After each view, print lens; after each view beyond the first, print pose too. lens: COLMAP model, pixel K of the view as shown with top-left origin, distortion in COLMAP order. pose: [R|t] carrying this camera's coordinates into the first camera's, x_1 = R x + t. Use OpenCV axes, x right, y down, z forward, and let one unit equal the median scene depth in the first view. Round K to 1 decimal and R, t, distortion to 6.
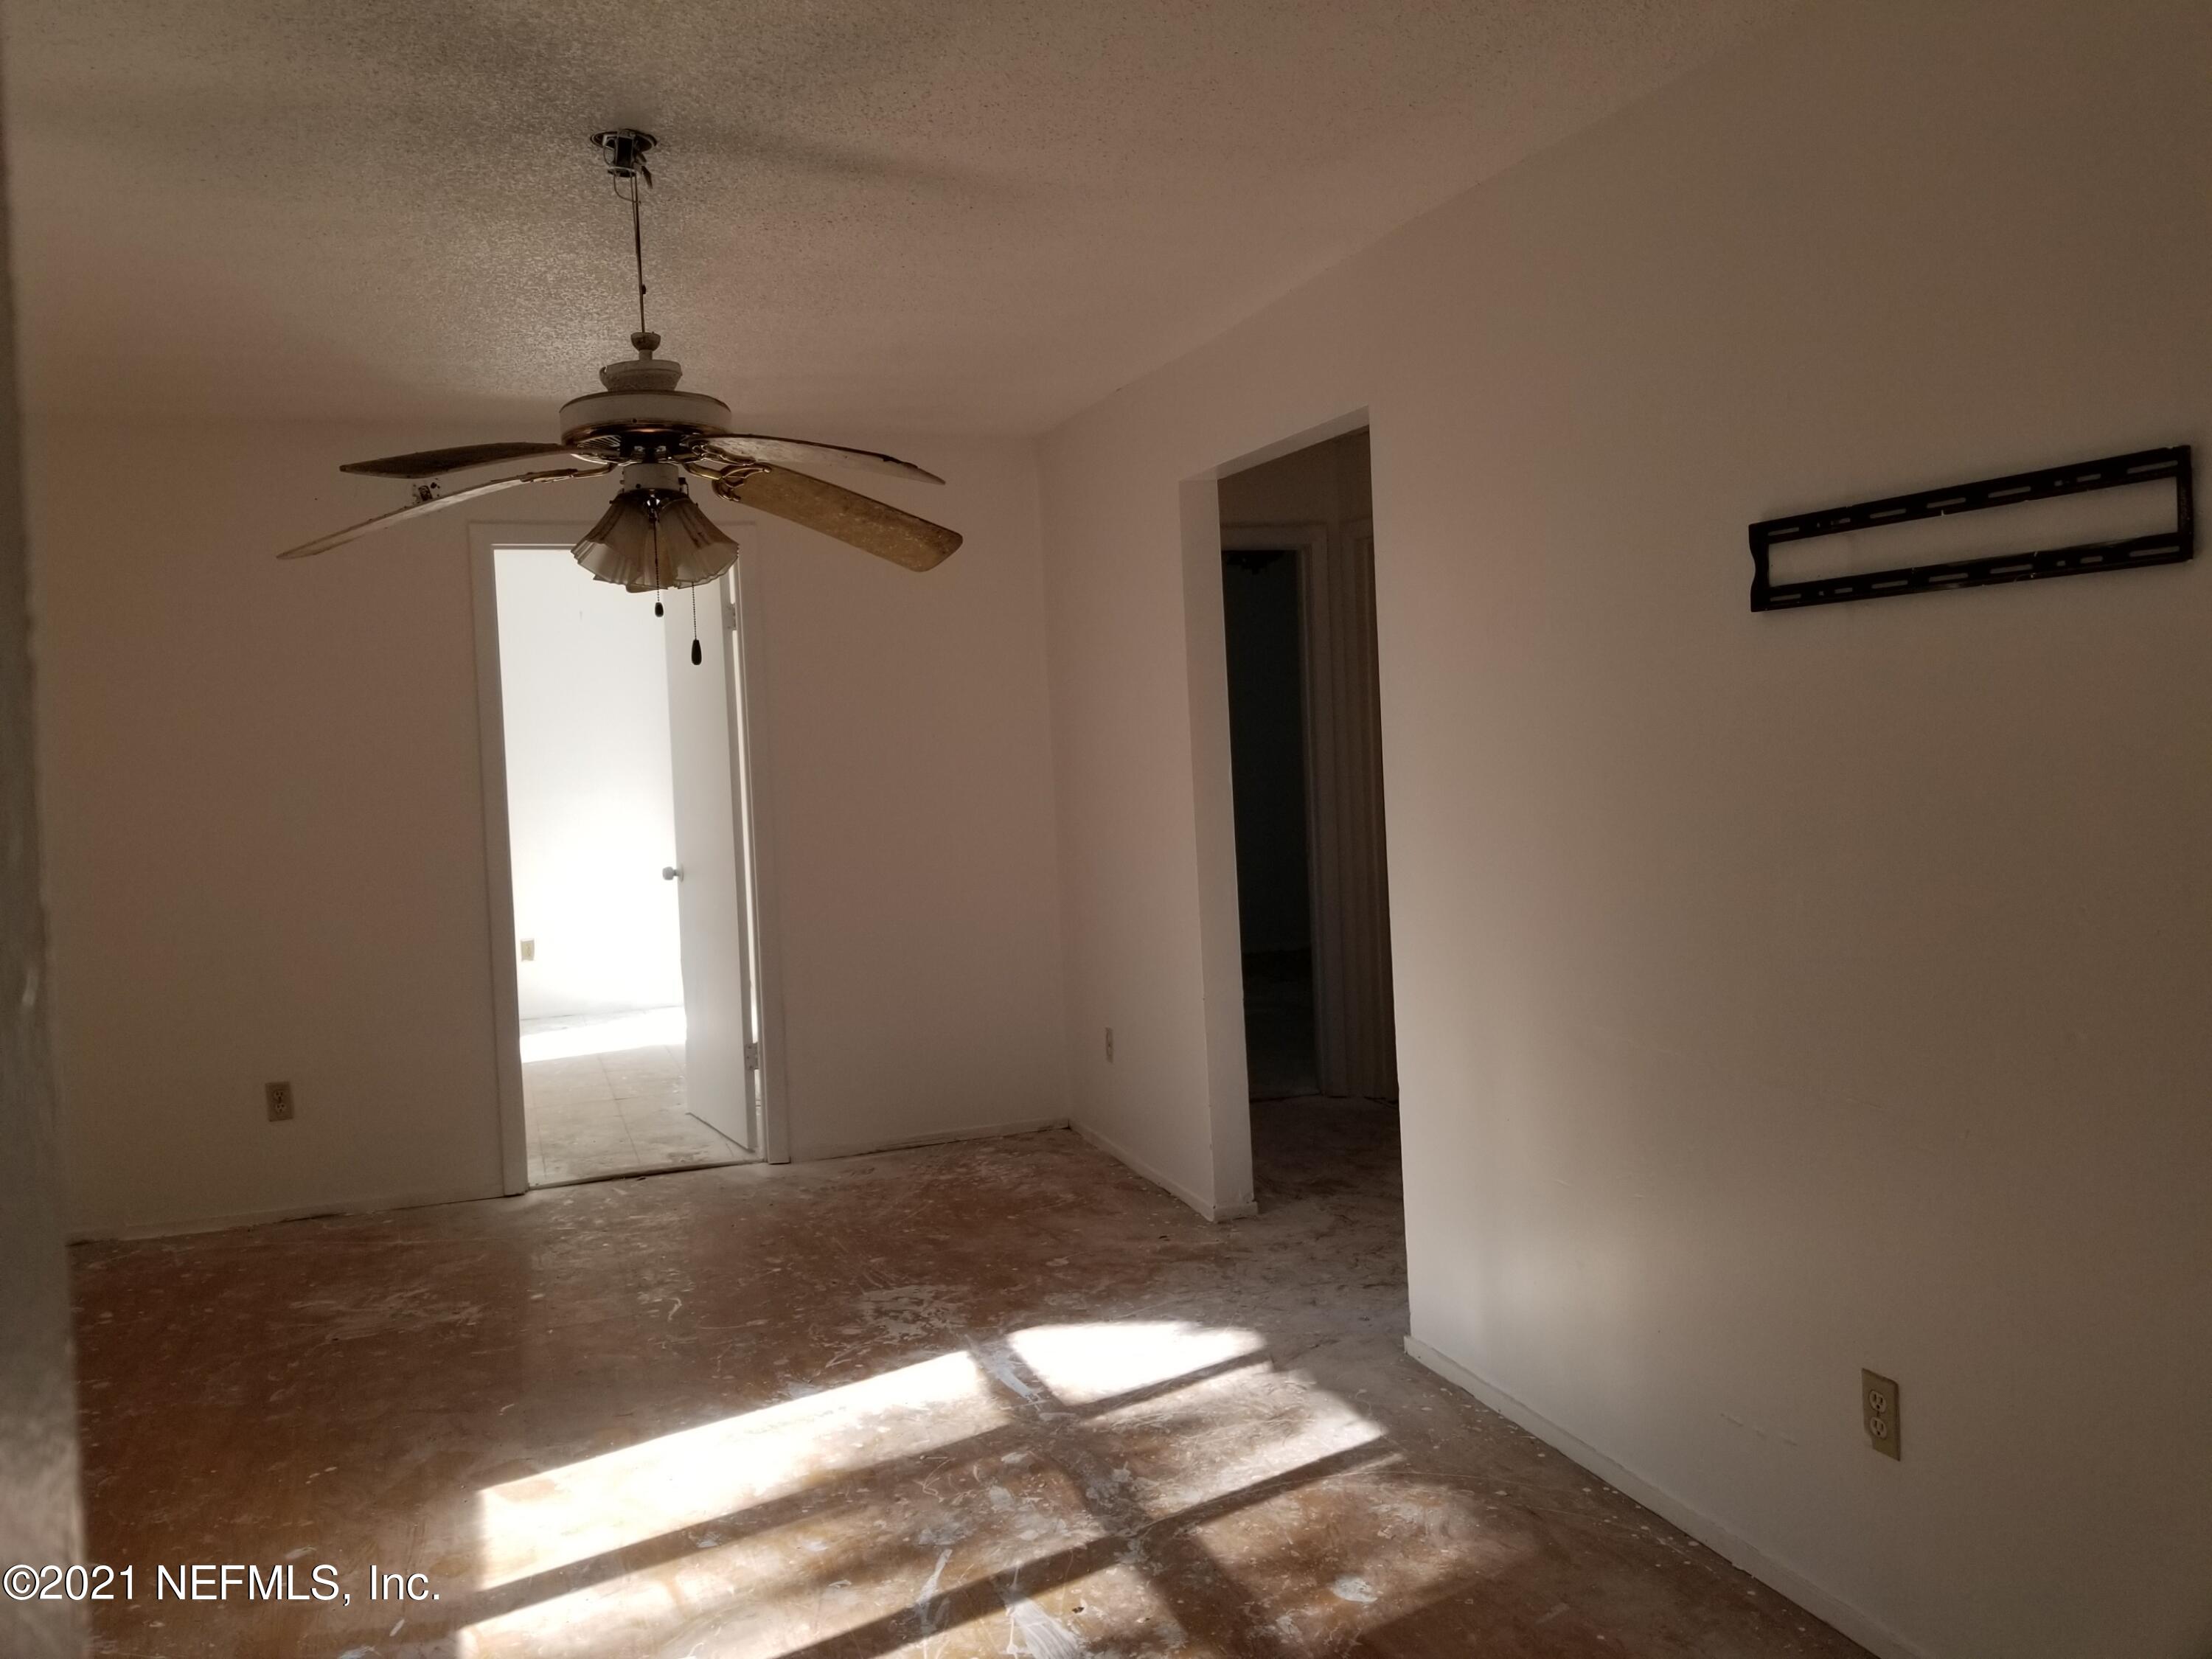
lens RADIAL K [[1754.2, 0, 1083.6], [0, 1754.2, 745.5], [0, 0, 1]] dist [0.068377, -0.115000]
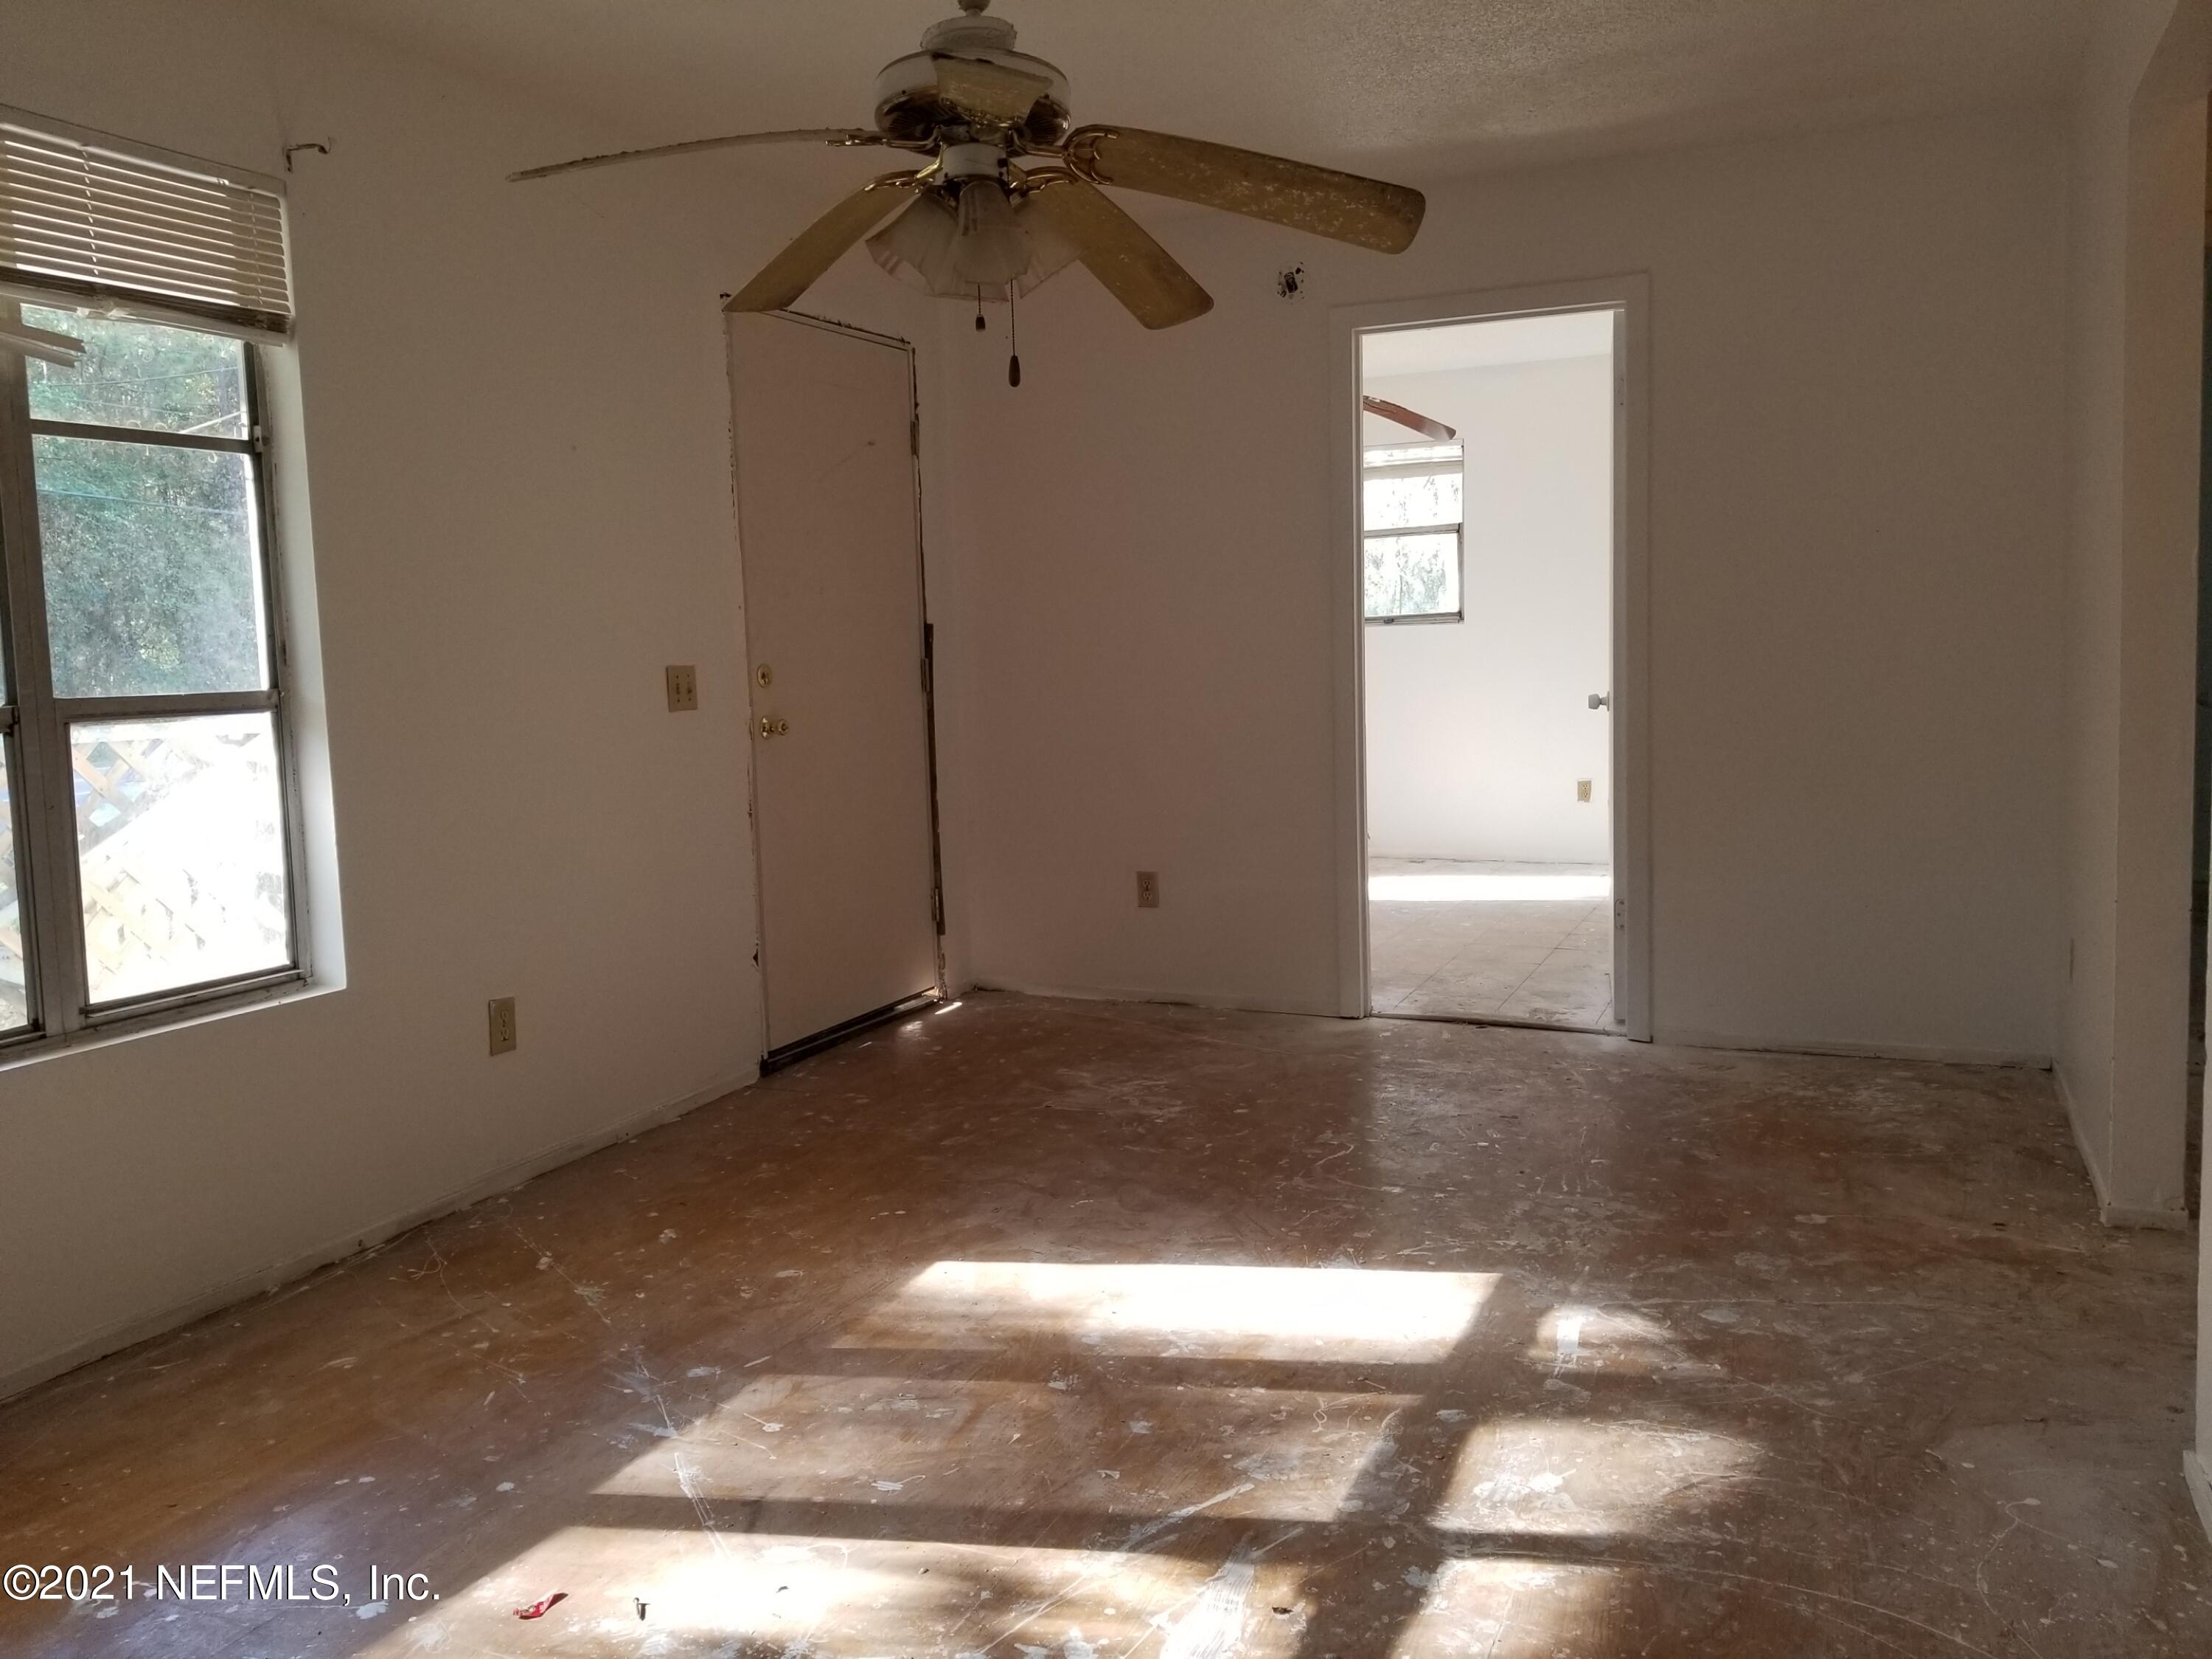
lens RADIAL K [[1754.2, 0, 1069.8], [0, 1754.2, 789.1], [0, 0, 1]] dist [0.068377, -0.115000]
pose [[0.722858, 0.081733, -0.686146, 0.267876], [-0.012424, 0.994357, 0.105359, 0.038916], [0.690885, -0.067635, 0.719794, 0.265965]]
